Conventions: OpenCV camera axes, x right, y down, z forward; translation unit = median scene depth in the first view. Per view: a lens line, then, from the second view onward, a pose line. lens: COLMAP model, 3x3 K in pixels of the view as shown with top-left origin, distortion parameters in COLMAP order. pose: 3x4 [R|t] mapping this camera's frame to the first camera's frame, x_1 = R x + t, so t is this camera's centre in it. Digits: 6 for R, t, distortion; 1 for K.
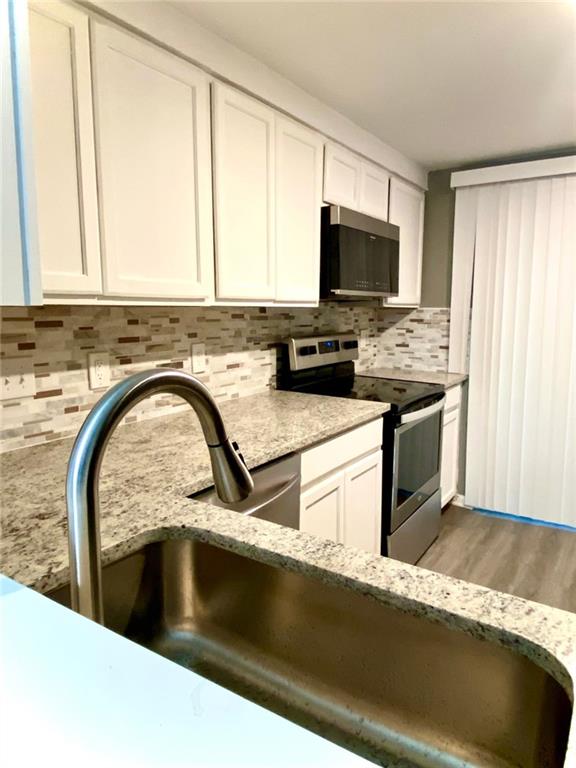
lens RADIAL K [[527.6, 0, 286.7], [0, 527.6, 378.7], [0, 0, 1]] dist [0.053555, -0.001986]
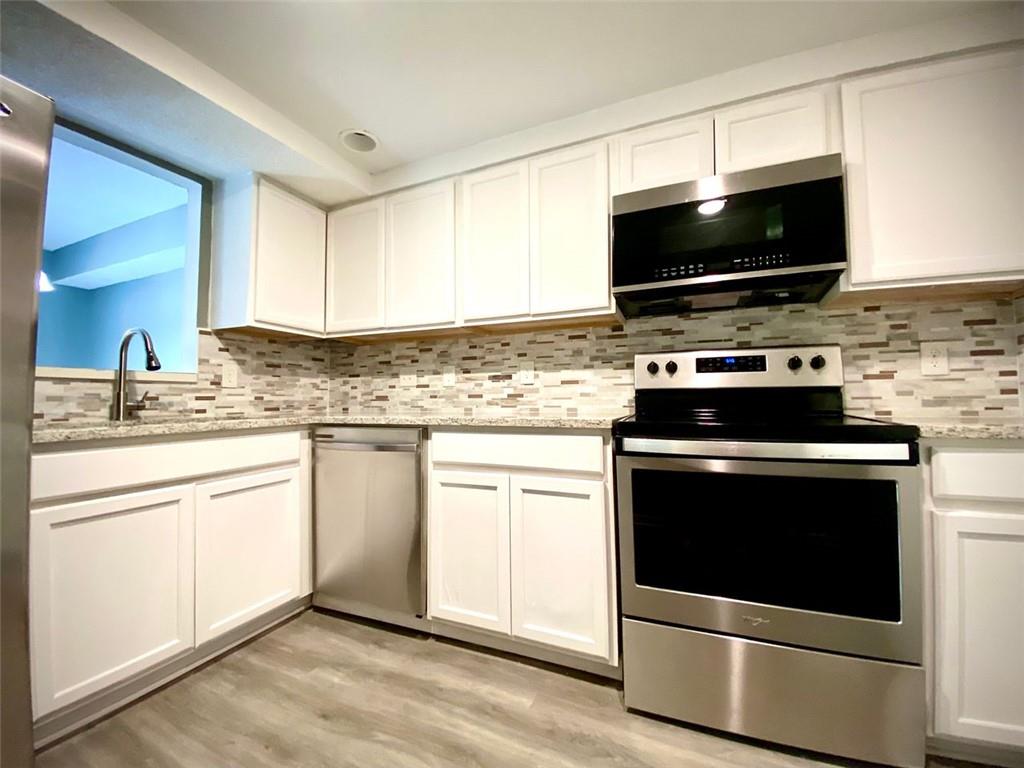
lens RADIAL K [[409.1, 0, 511.5], [0, 409.1, 387.3], [0, 0, 1]] dist [0.036194, -0.030957]
pose [[0.157289, -0.039165, -0.986776, 0.730175], [-0.130095, 0.989683, -0.060018, 0.054486], [0.978946, 0.137815, 0.150571, 0.760566]]
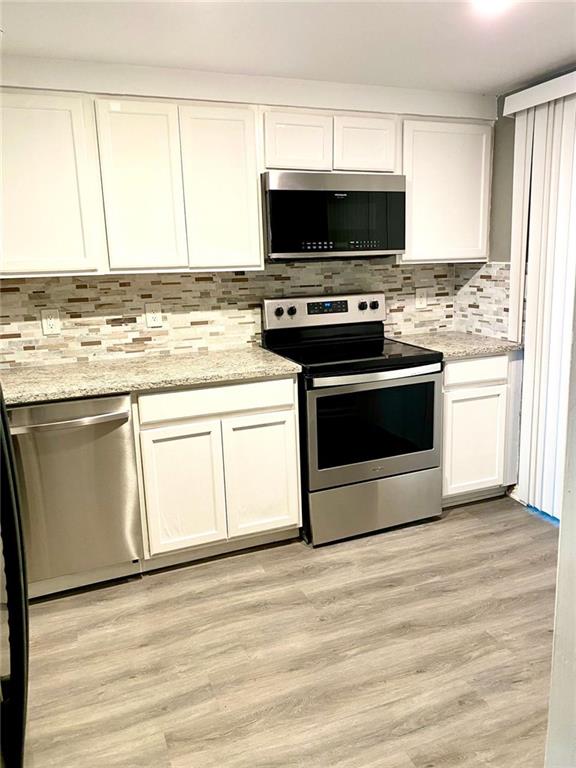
lens RADIAL K [[574.7, 0, 288.0], [0, 574.7, 384.0], [0, 0, 1]] dist [0.122272, -0.282567]
pose [[0.810809, 0.099828, -0.576735, 0.811135], [-0.047651, 0.993336, 0.104947, -0.033484], [0.583368, -0.057610, 0.810162, 0.077929]]
